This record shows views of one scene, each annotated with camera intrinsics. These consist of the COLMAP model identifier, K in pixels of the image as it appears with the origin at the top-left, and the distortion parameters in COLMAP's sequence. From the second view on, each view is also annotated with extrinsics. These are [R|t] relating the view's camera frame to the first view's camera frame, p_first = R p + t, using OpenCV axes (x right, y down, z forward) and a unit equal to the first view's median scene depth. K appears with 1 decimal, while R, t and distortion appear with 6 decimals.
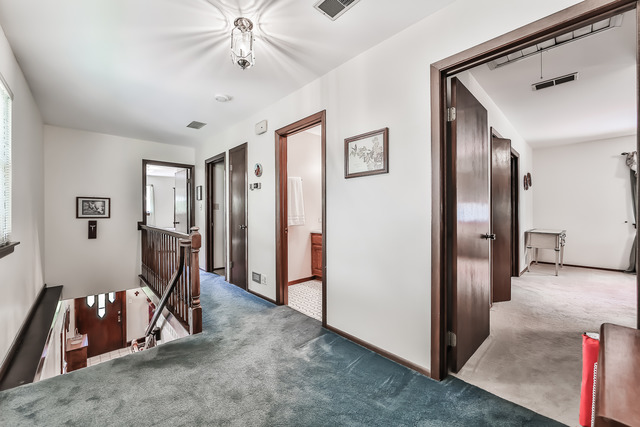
lens RADIAL K [[250.3, 0, 319.9], [0, 250.3, 213.7], [0, 0, 1]] dist [0.000218, 0.000217]
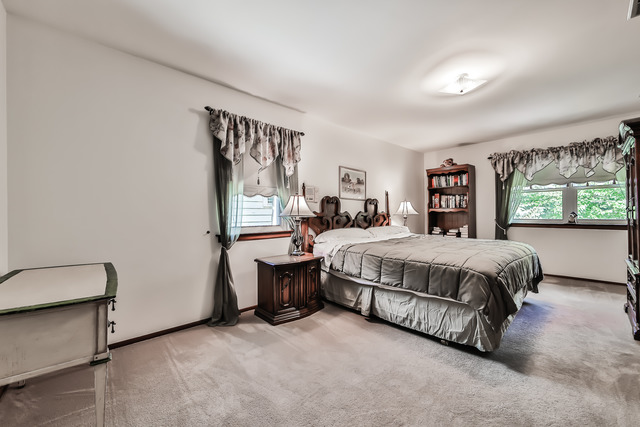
lens RADIAL K [[250.3, 0, 320.1], [0, 250.3, 214.9], [0, 0, 1]] dist [0.000218, 0.000217]
pose [[0.034957, 0.005167, 0.999375, 0.653671], [0.004335, 0.999976, -0.005321, -0.001250], [-0.999379, 0.004518, 0.034934, 0.714374]]
